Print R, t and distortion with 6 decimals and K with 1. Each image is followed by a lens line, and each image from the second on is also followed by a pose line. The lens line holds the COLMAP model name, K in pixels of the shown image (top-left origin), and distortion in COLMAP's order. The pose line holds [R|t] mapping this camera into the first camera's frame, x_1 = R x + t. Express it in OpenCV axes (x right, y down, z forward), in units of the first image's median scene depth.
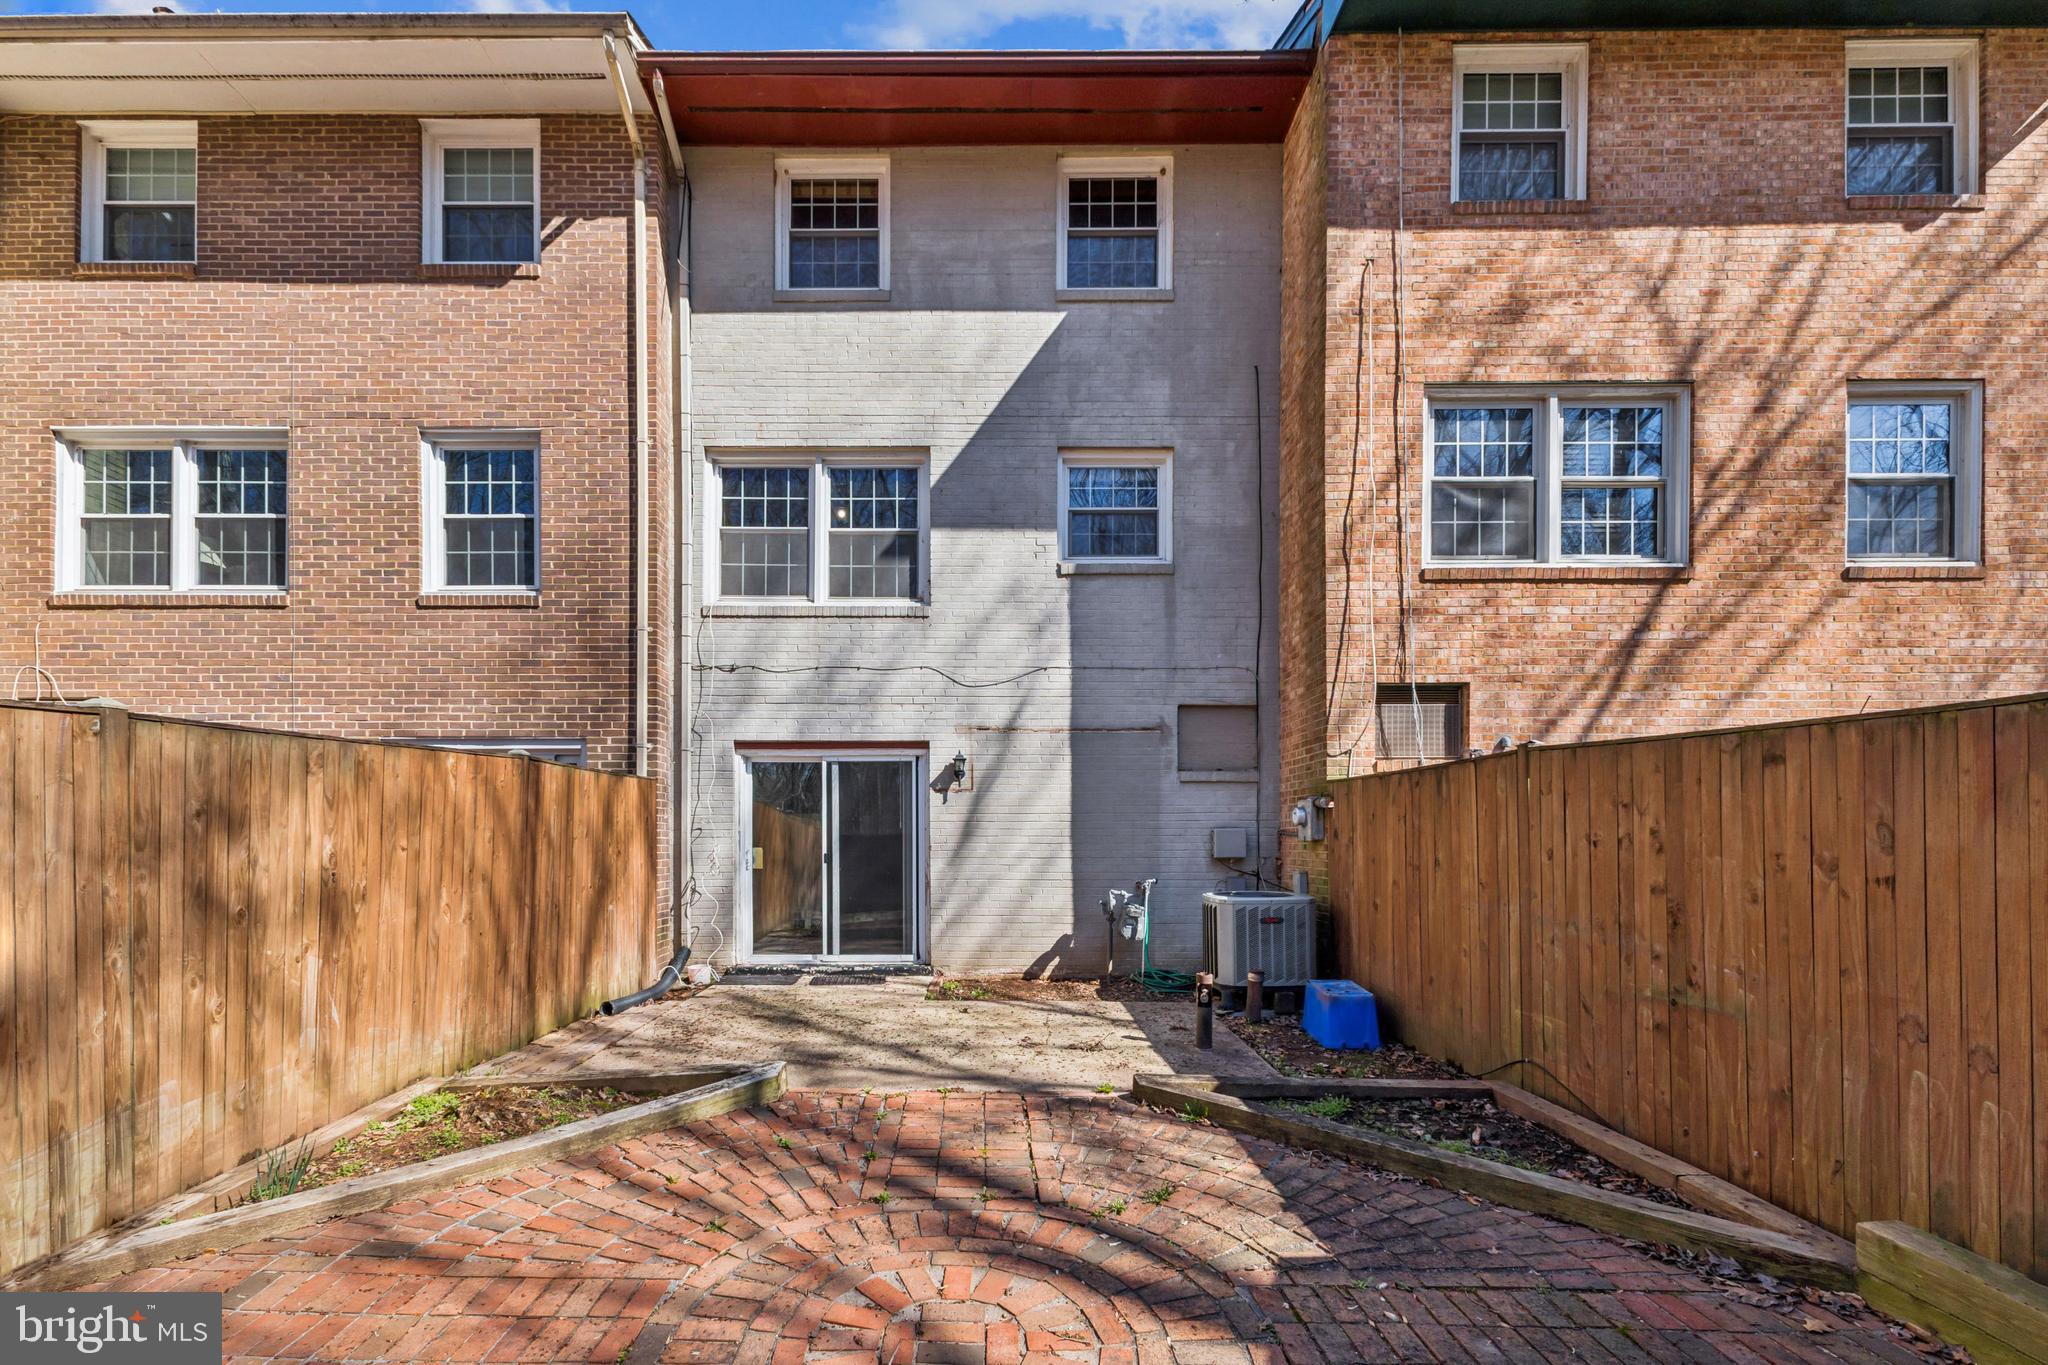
lens RADIAL K [[890.0, 0, 1022.7], [0, 890.0, 827.5], [0, 0, 1]] dist [0.015930, -0.004396]
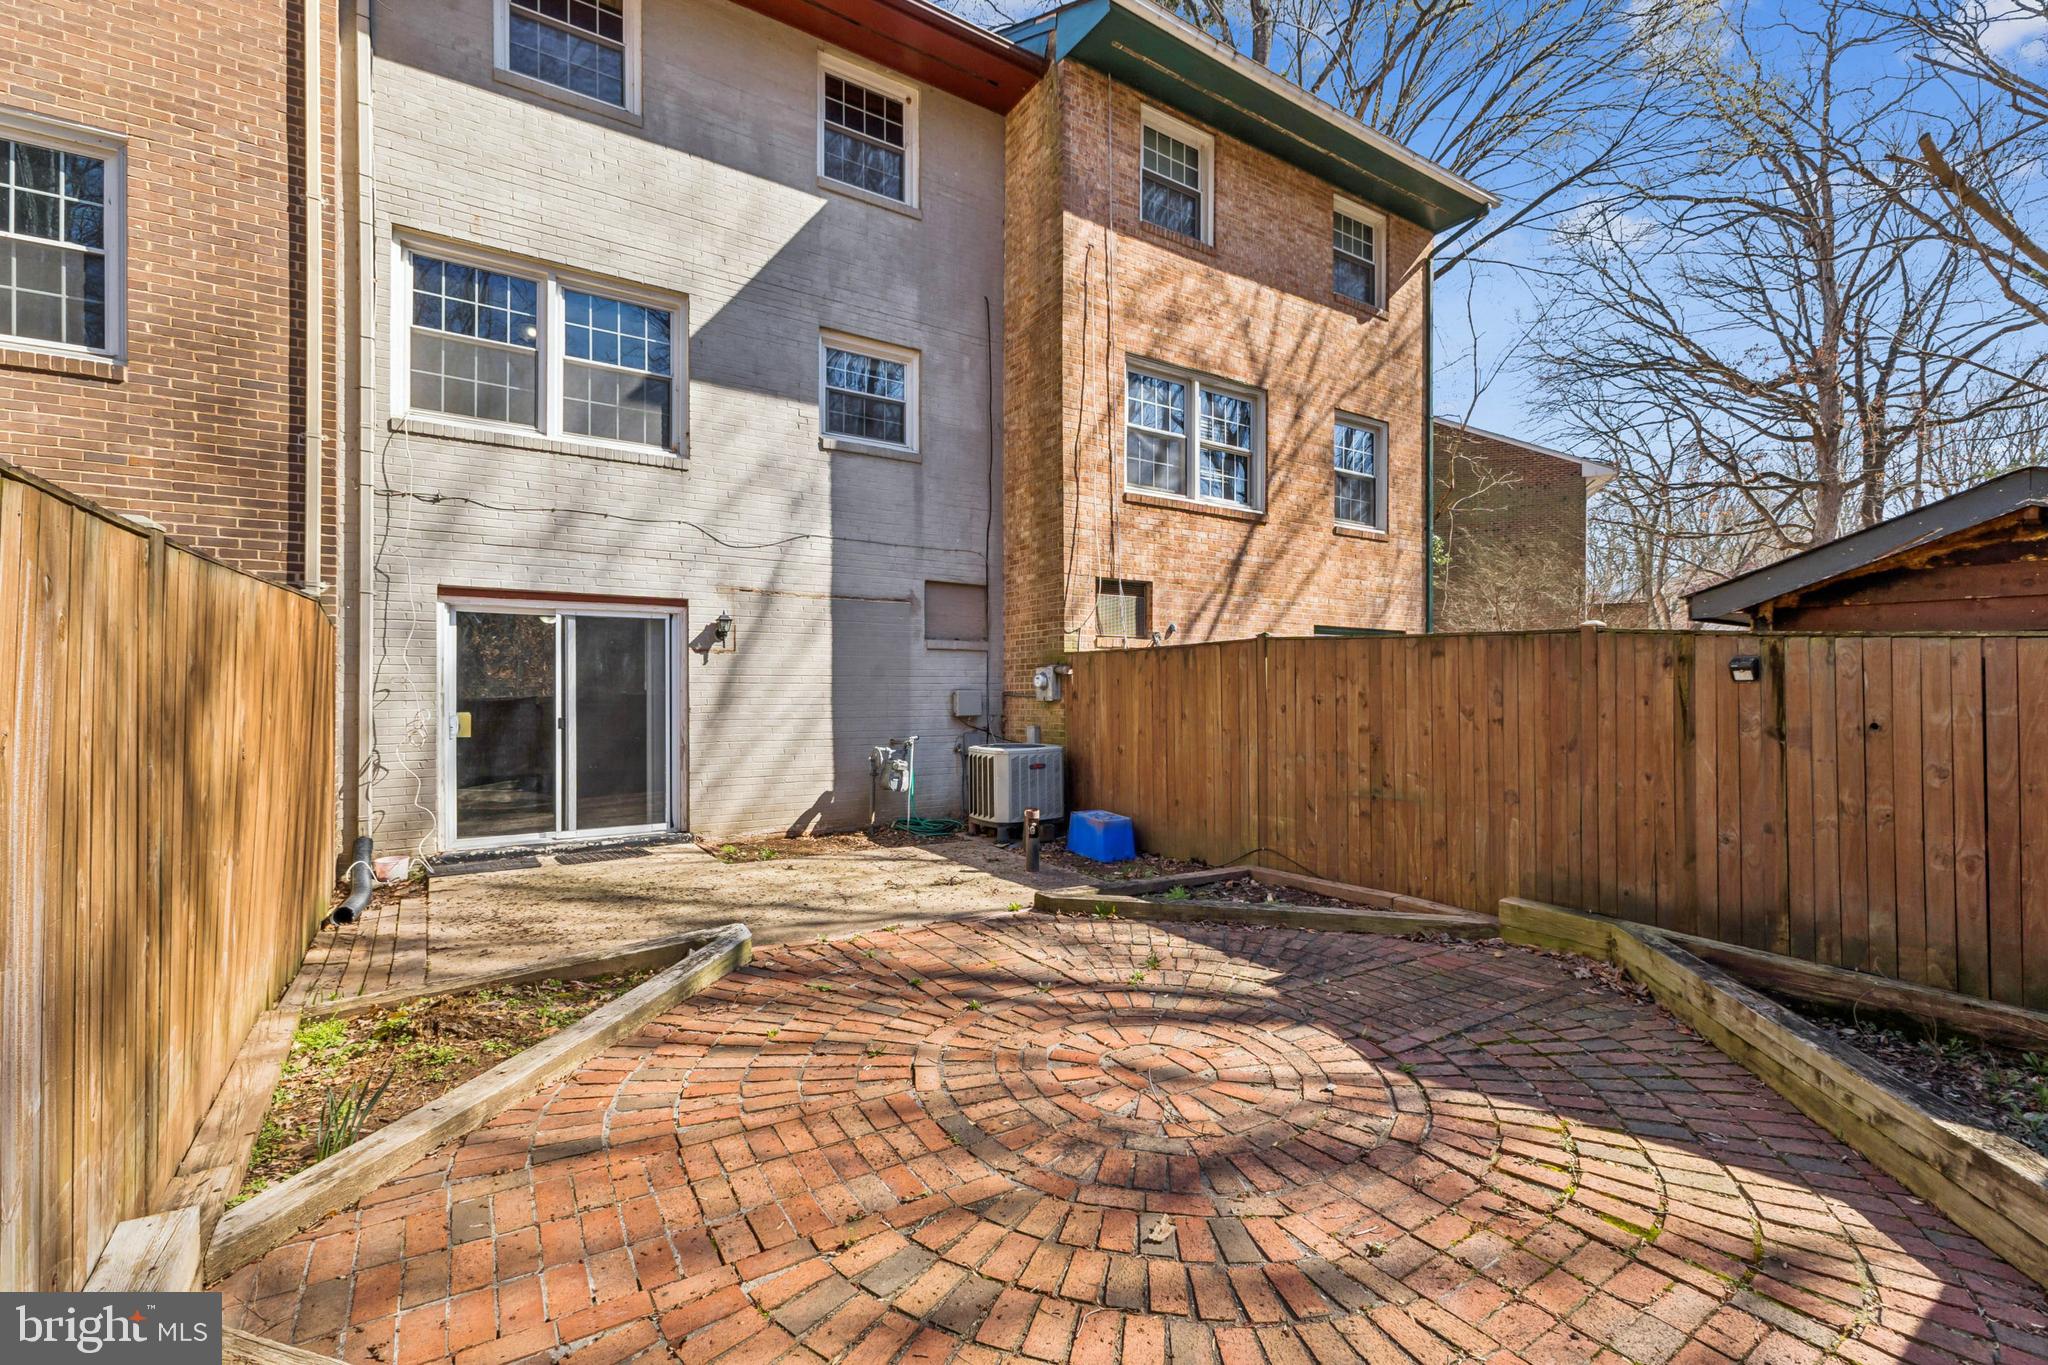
lens RADIAL K [[889.0, 0, 1036.1], [0, 889.0, 685.4], [0, 0, 1]] dist [0.008935, 0.000021]
pose [[0.831886, 0.004382, 0.554929, -0.370514], [-0.002995, 0.999990, -0.003407, -0.002141], [-0.554938, 0.001172, 0.831891, -0.010432]]
